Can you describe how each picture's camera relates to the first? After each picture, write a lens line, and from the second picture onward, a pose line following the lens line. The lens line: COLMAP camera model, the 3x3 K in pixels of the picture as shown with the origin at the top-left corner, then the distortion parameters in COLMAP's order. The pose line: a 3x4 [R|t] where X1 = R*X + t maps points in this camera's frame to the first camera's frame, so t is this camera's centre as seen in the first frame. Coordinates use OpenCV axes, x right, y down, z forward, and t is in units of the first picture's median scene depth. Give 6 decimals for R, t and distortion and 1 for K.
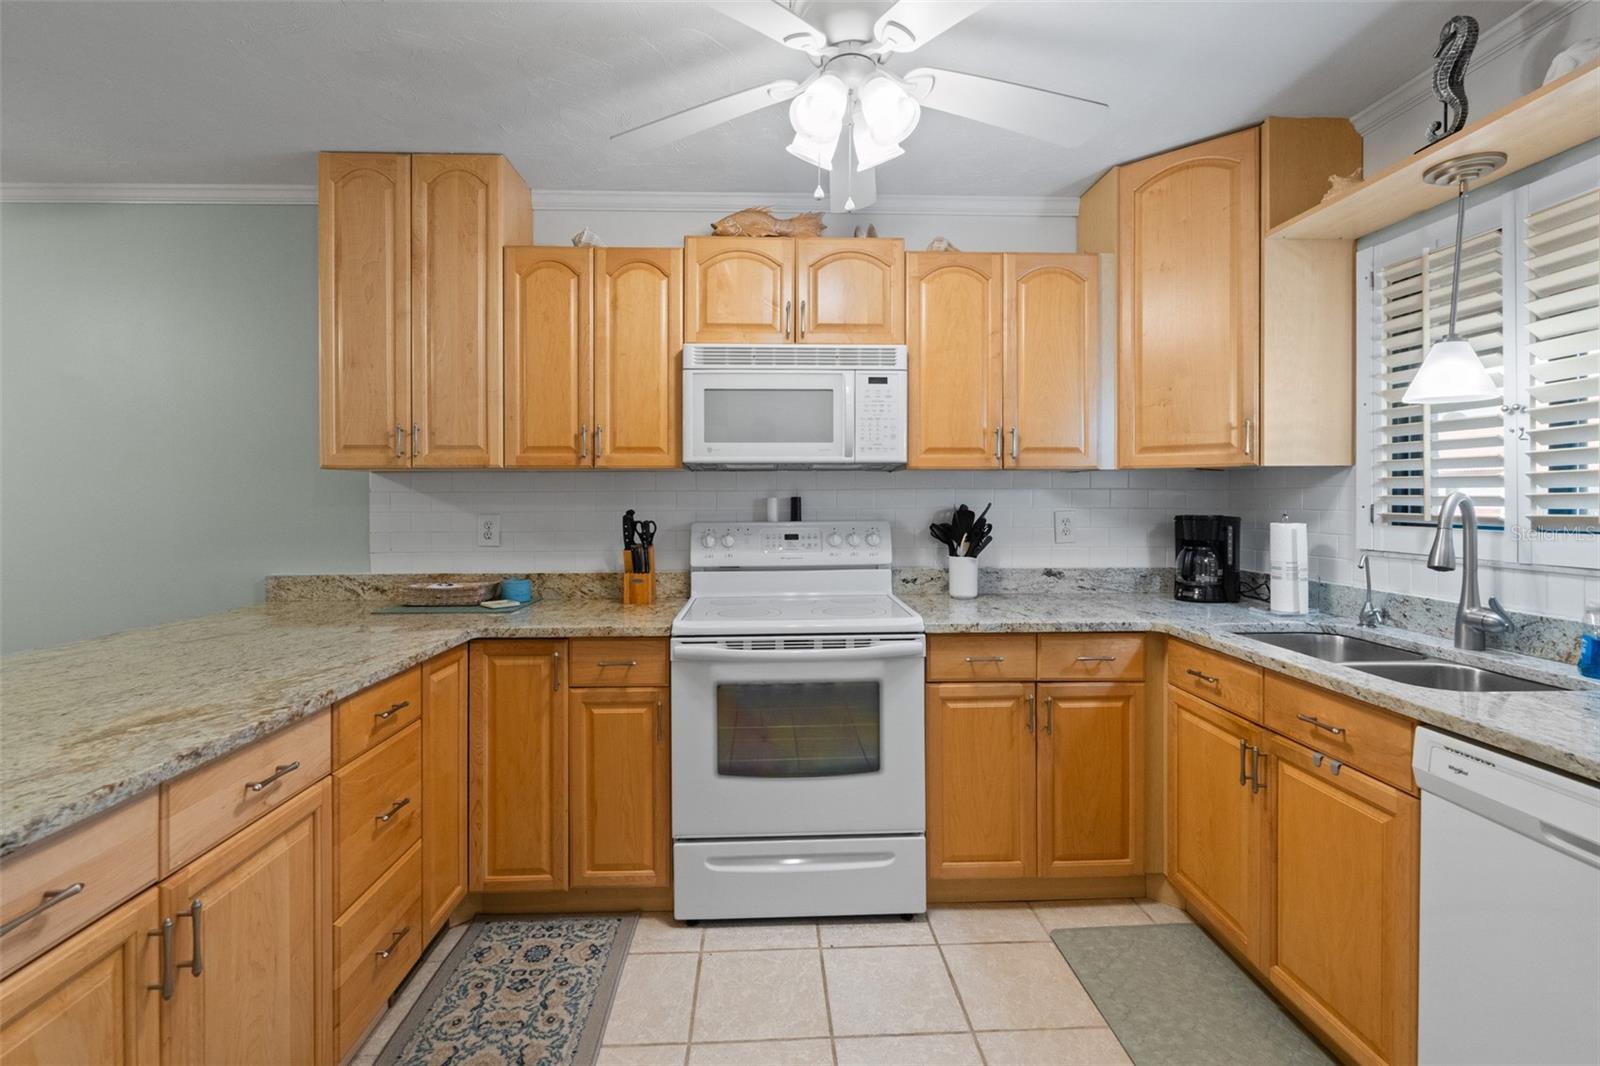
lens RADIAL K [[715.6, 0, 795.3], [0, 715.6, 502.0], [0, 0, 1]] dist [-0.003469, 0.001260]
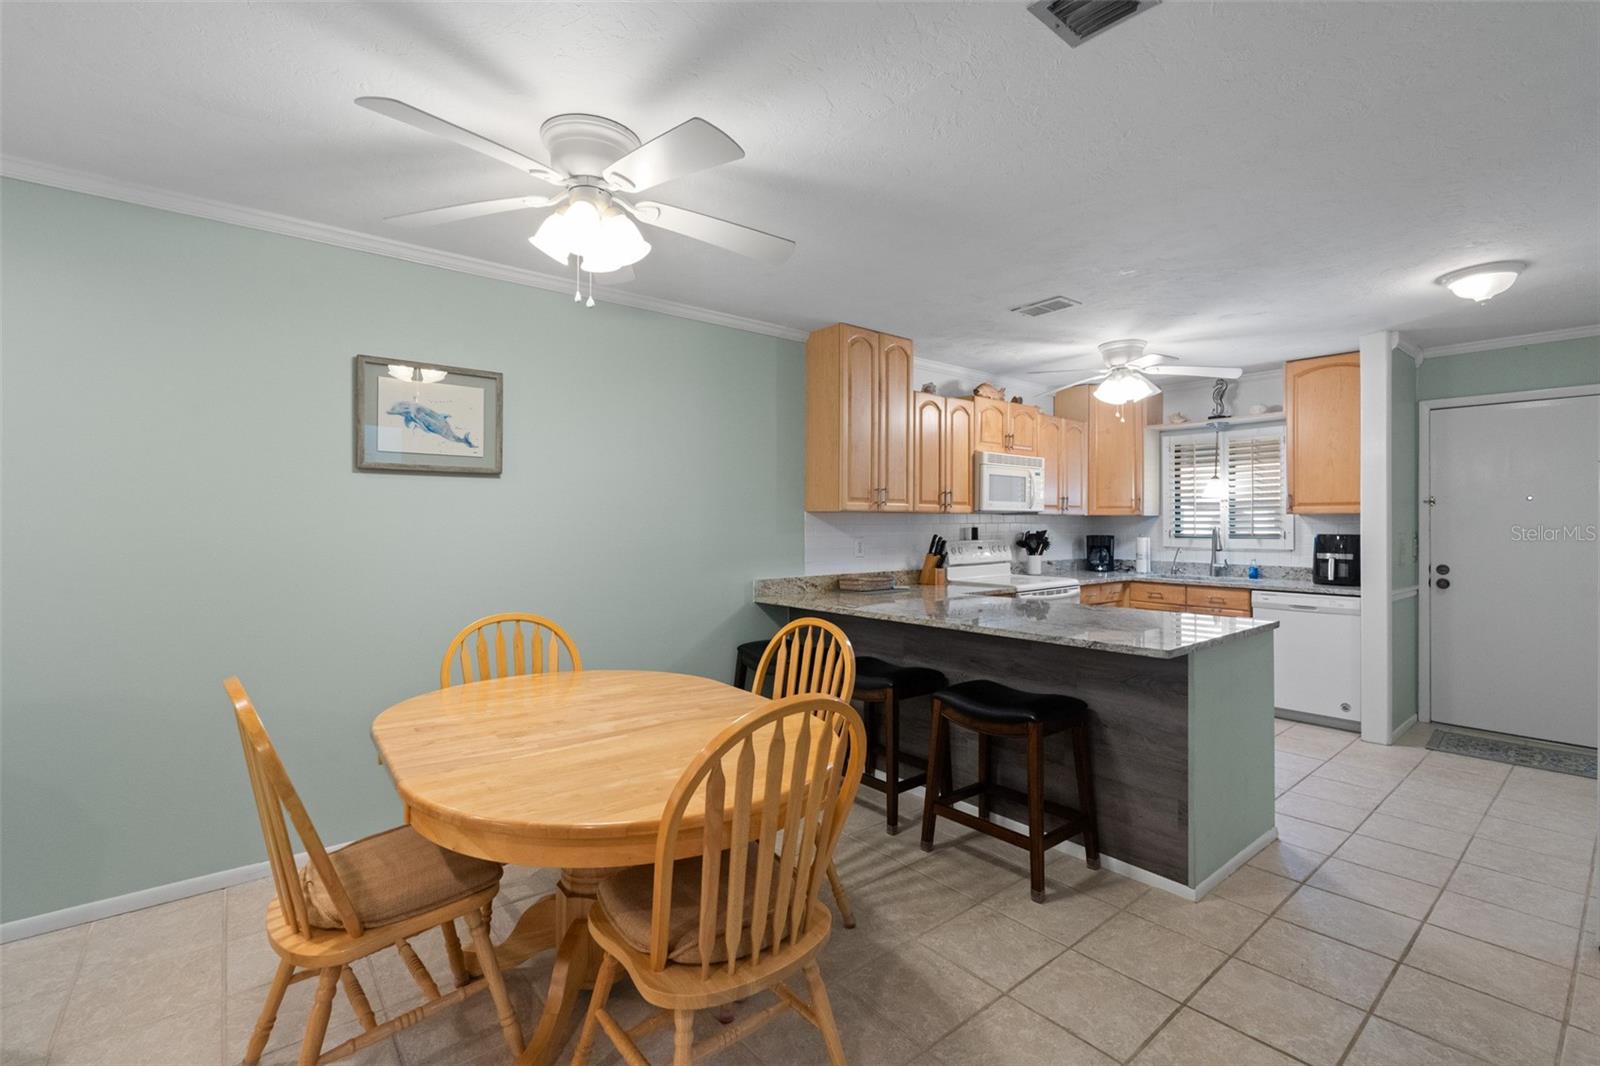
lens RADIAL K [[706.3, 0, 807.2], [0, 706.3, 521.1], [0, 0, 1]] dist [-0.000569, 0.000113]
pose [[0.792450, 0.004703, 0.609919, -1.758664], [0.001156, 0.999957, -0.009211, -0.007635], [-0.609936, 0.008004, 0.792410, -0.271114]]
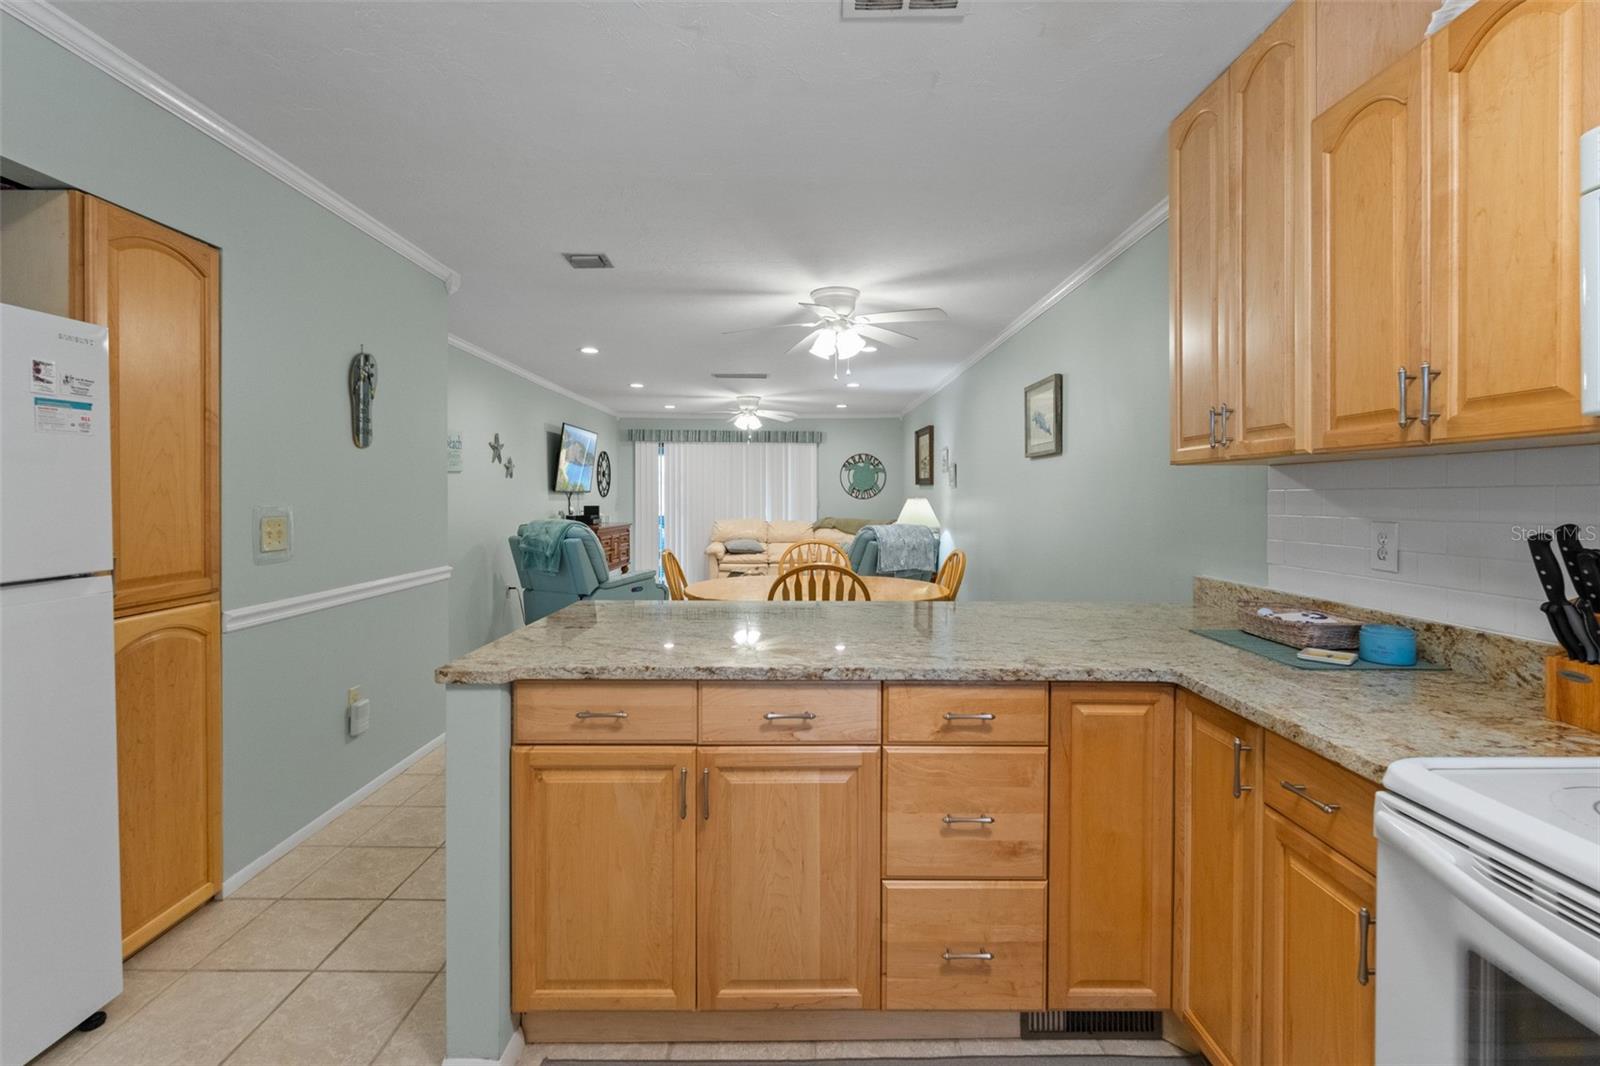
lens RADIAL K [[715.6, 0, 795.3], [0, 715.6, 502.0], [0, 0, 1]] dist [-0.003469, 0.001260]
pose [[-0.037258, 0.011353, -0.999241, 0.284881], [-0.005563, 0.999918, 0.011568, -0.006839], [0.999290, 0.005990, -0.037192, 0.552361]]
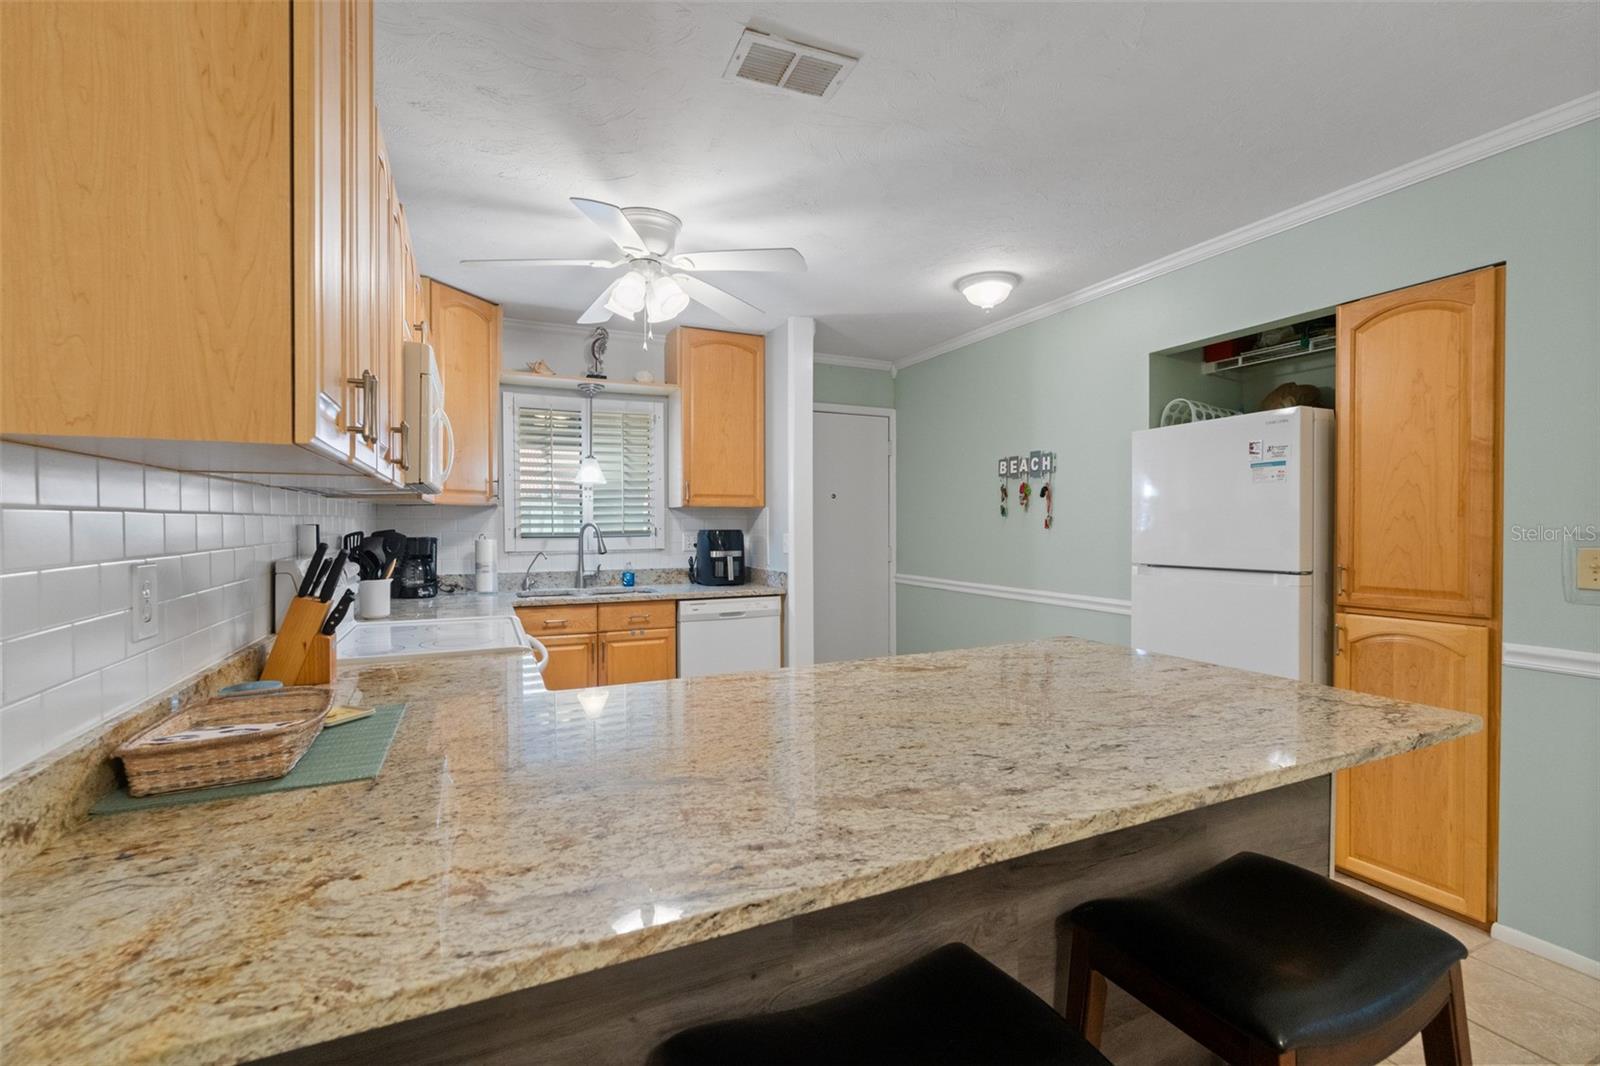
lens RADIAL K [[705.1, 0, 800.0], [0, 705.1, 533.0], [0, 0, 1]] dist [-0.001267, -0.000090]
pose [[-0.386318, -0.011383, 0.922295, -1.107699], [0.008482, 0.999838, 0.015892, -0.005861], [-0.922327, 0.013963, -0.386159, 0.922082]]
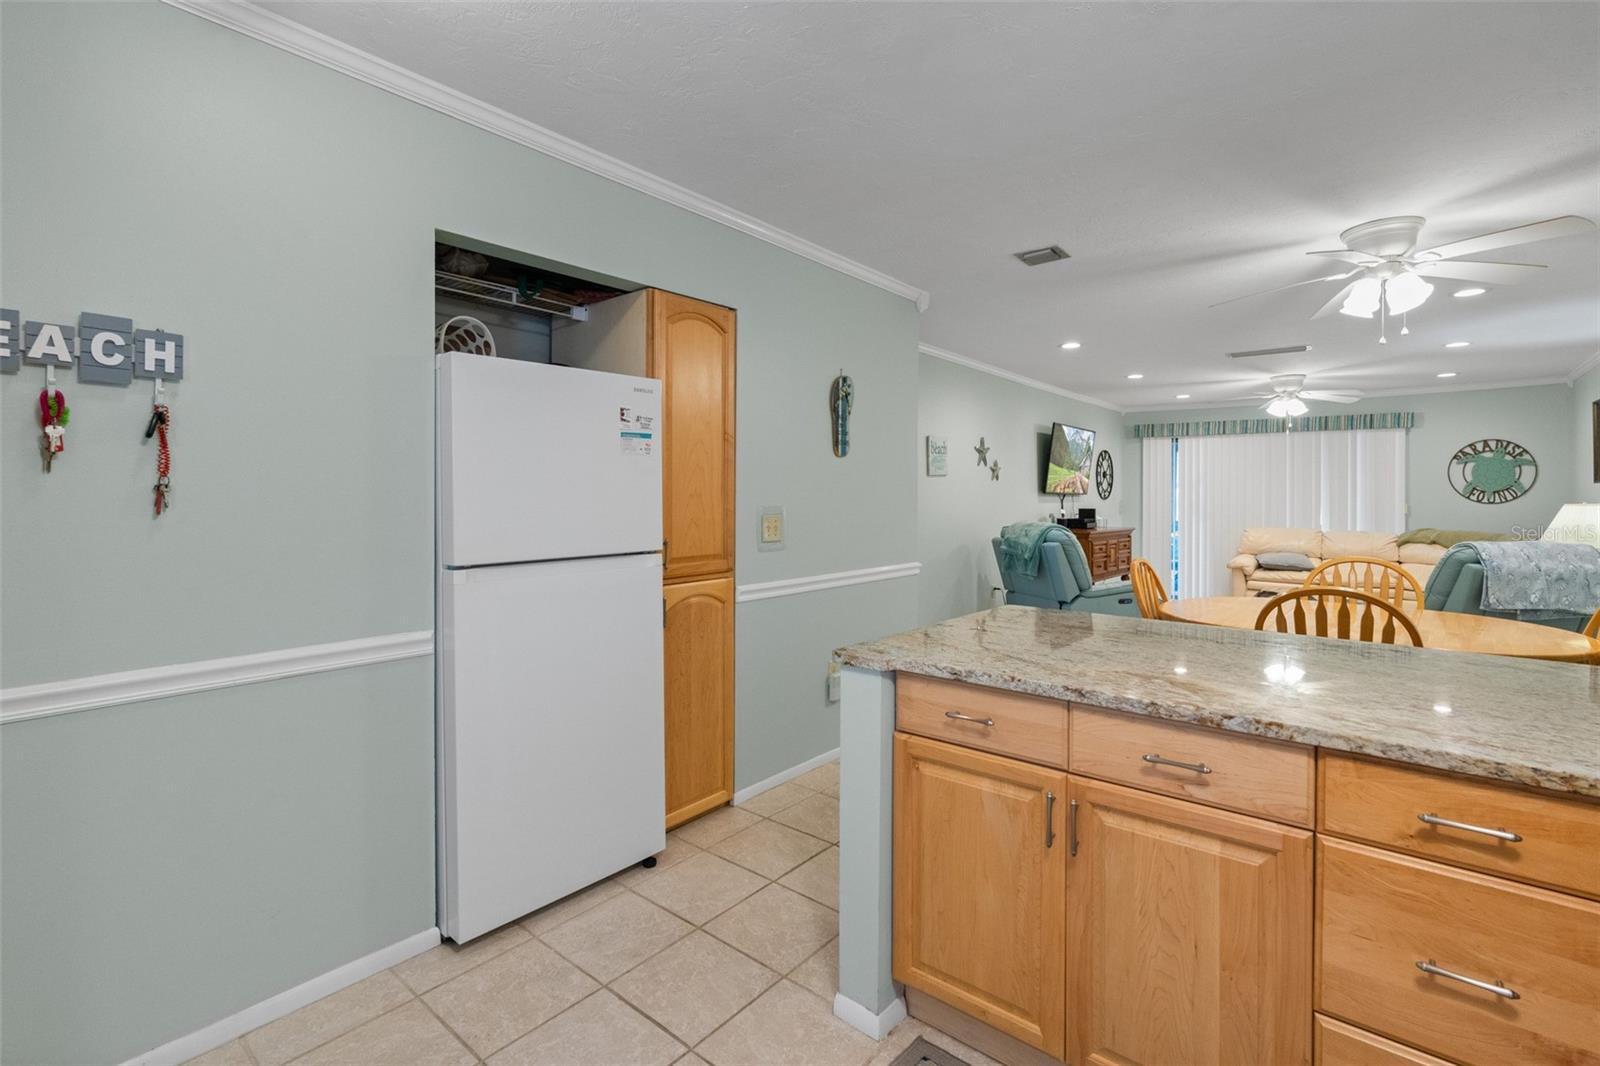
lens RADIAL K [[731.8, 0, 789.6], [0, 731.8, 500.0], [0, 0, 1]] dist [-0.002842, 0.000576]
pose [[-0.673377, 0.003962, -0.739289, 0.244096], [-0.005227, 0.999935, 0.010119, -0.009374], [0.739281, 0.010678, -0.673313, 0.682239]]
